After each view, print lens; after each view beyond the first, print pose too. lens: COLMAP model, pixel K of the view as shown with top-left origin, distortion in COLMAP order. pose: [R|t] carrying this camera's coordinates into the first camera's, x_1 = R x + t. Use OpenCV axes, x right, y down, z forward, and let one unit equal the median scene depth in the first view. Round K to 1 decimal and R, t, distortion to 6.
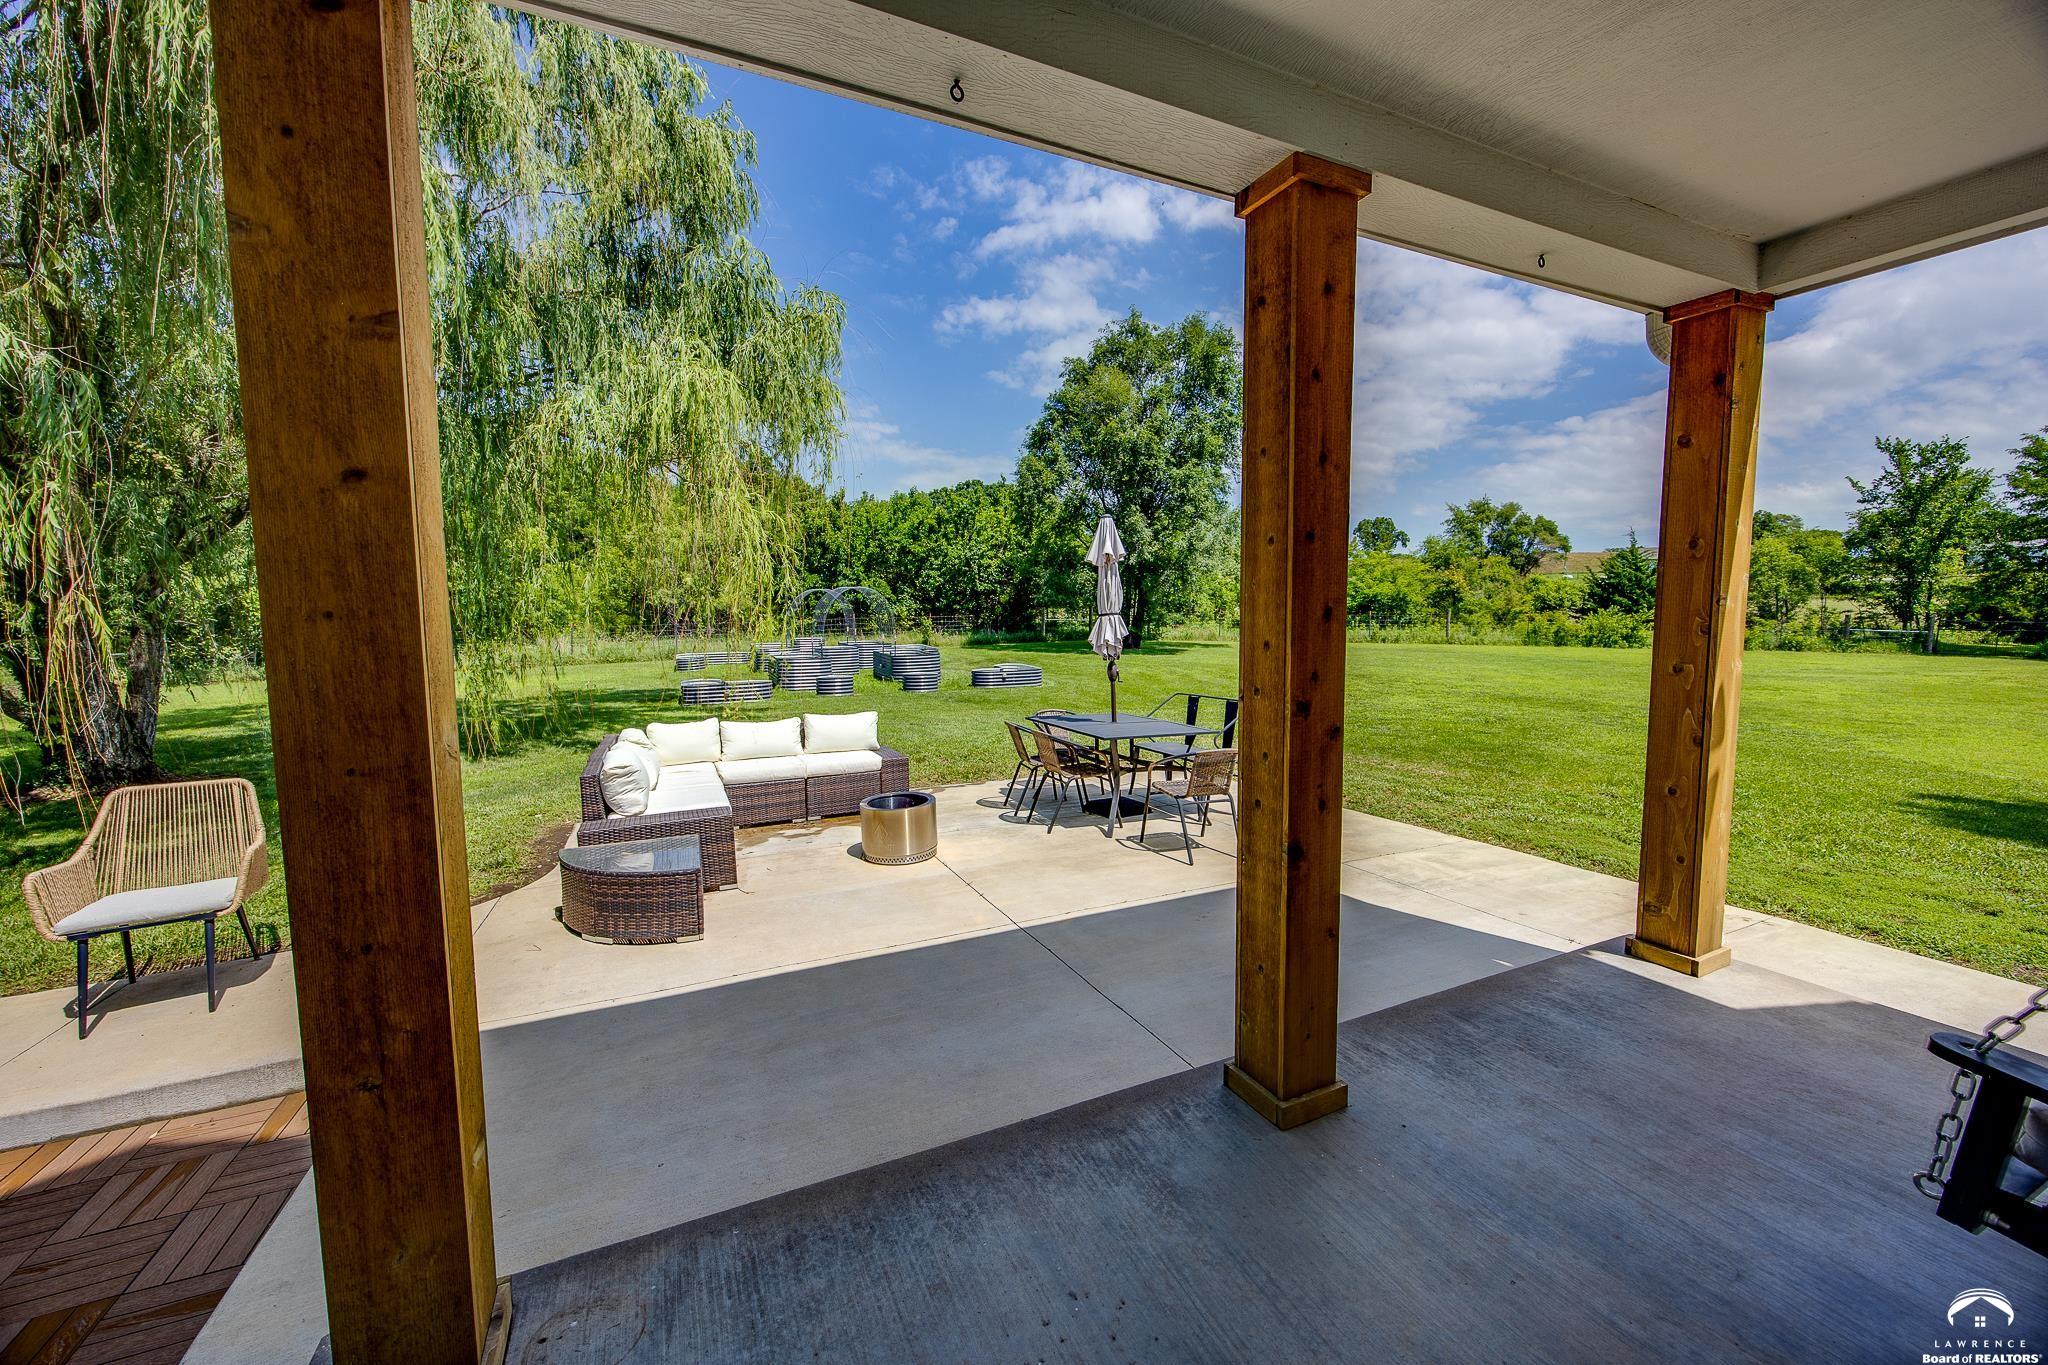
lens RADIAL K [[793.9, 0, 1024.0], [0, 793.9, 682.5], [0, 0, 1]] dist [0.010103, 0.000072]
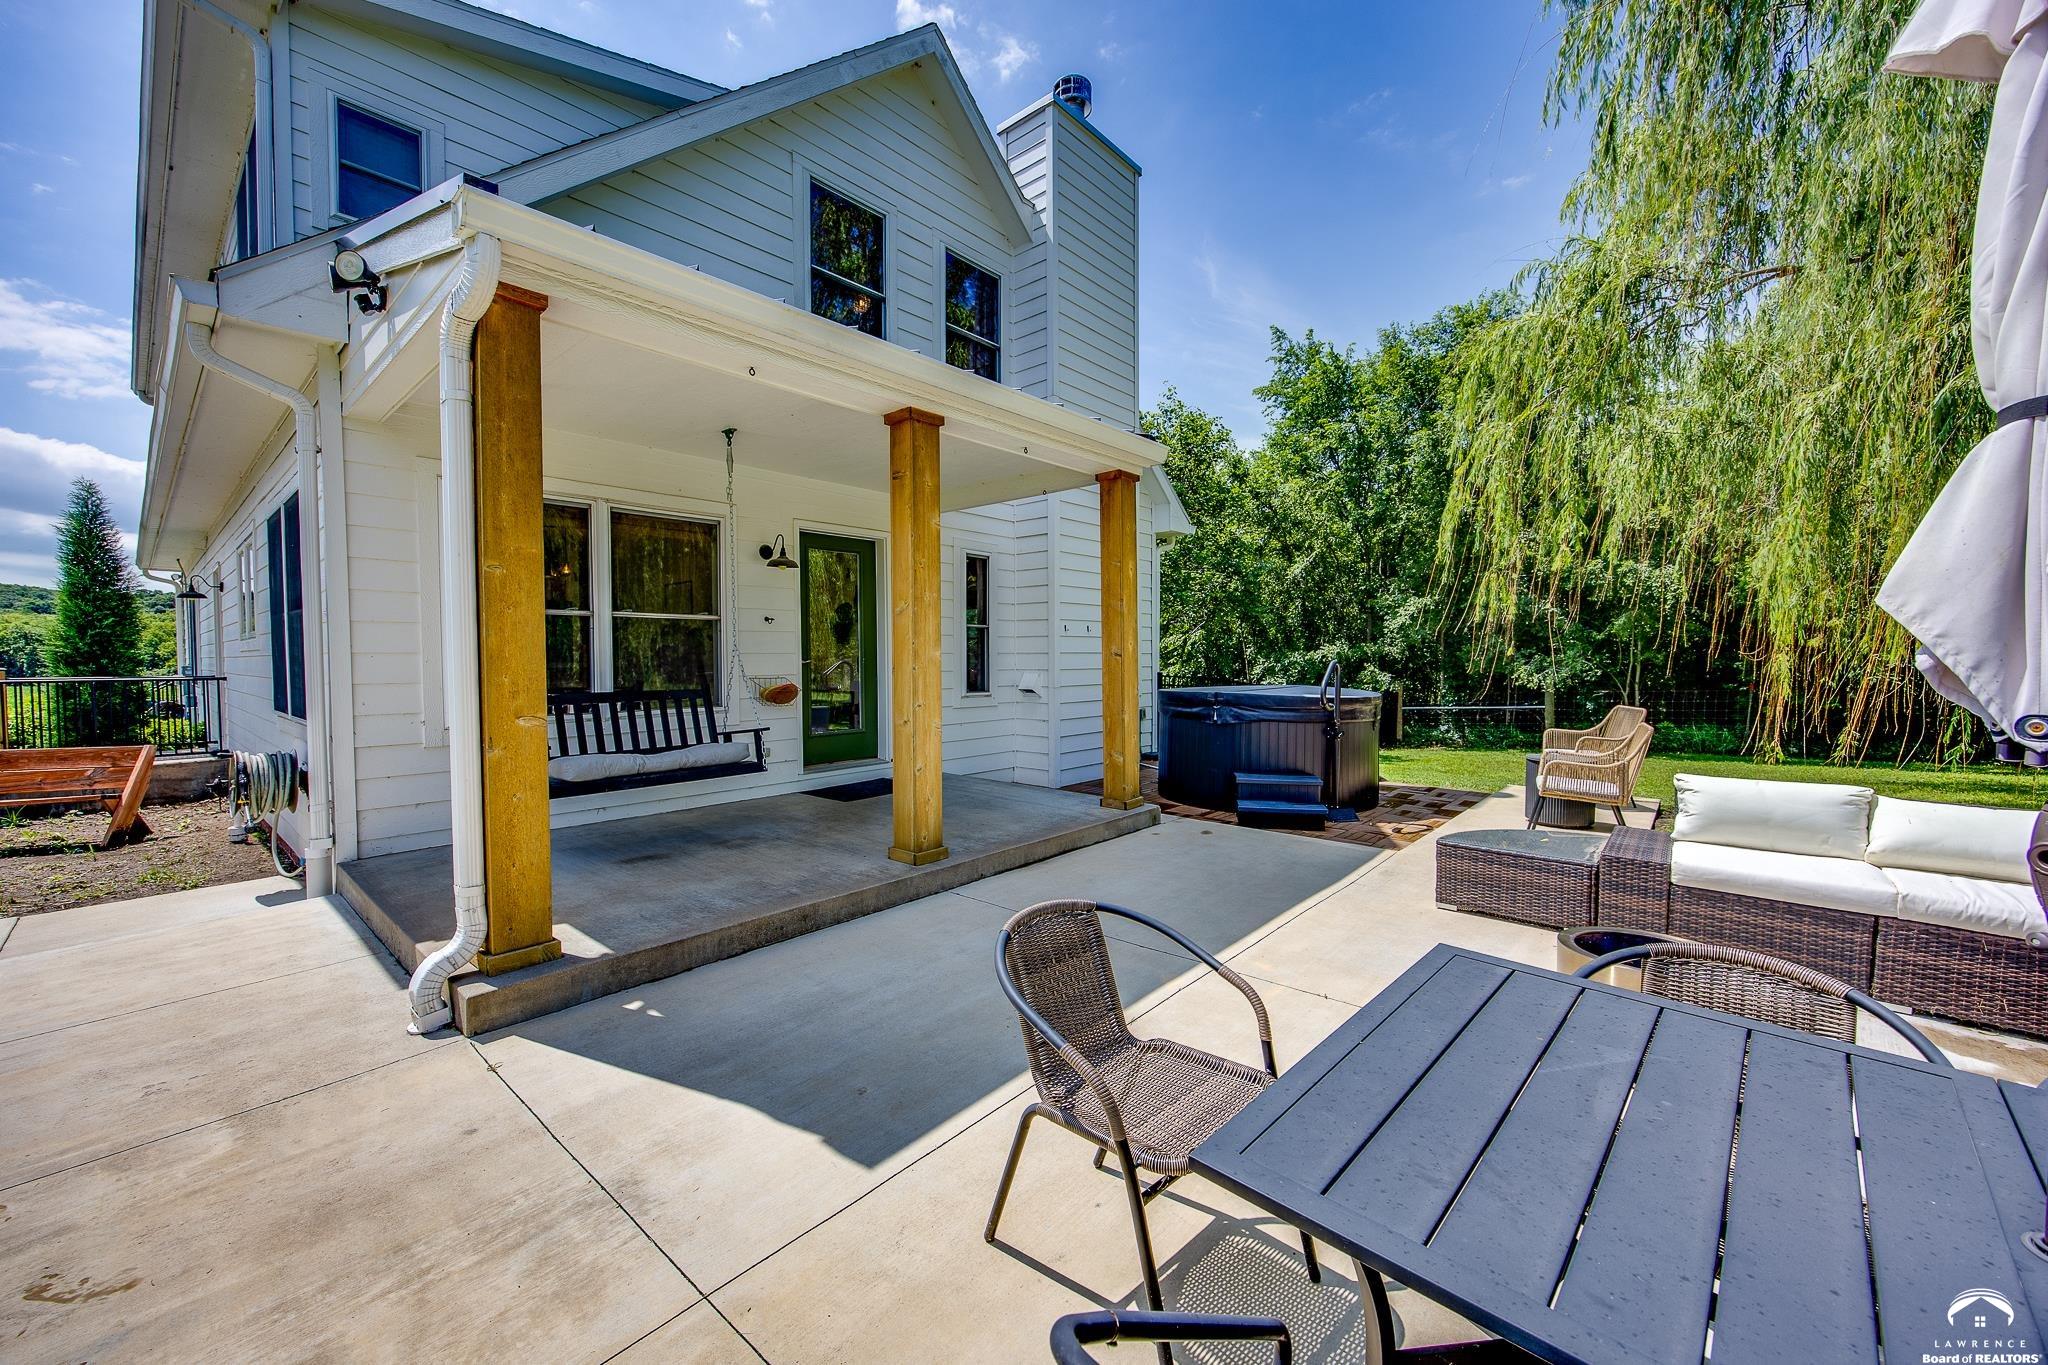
lens RADIAL K [[793.9, 0, 1024.0], [0, 793.9, 682.5], [0, 0, 1]] dist [0.010103, 0.000072]
pose [[-0.914182, 0.026131, -0.404460, 0.640036], [-0.019396, 0.993956, 0.108056, -0.100716], [0.404839, 0.106627, -0.908150, 2.094731]]
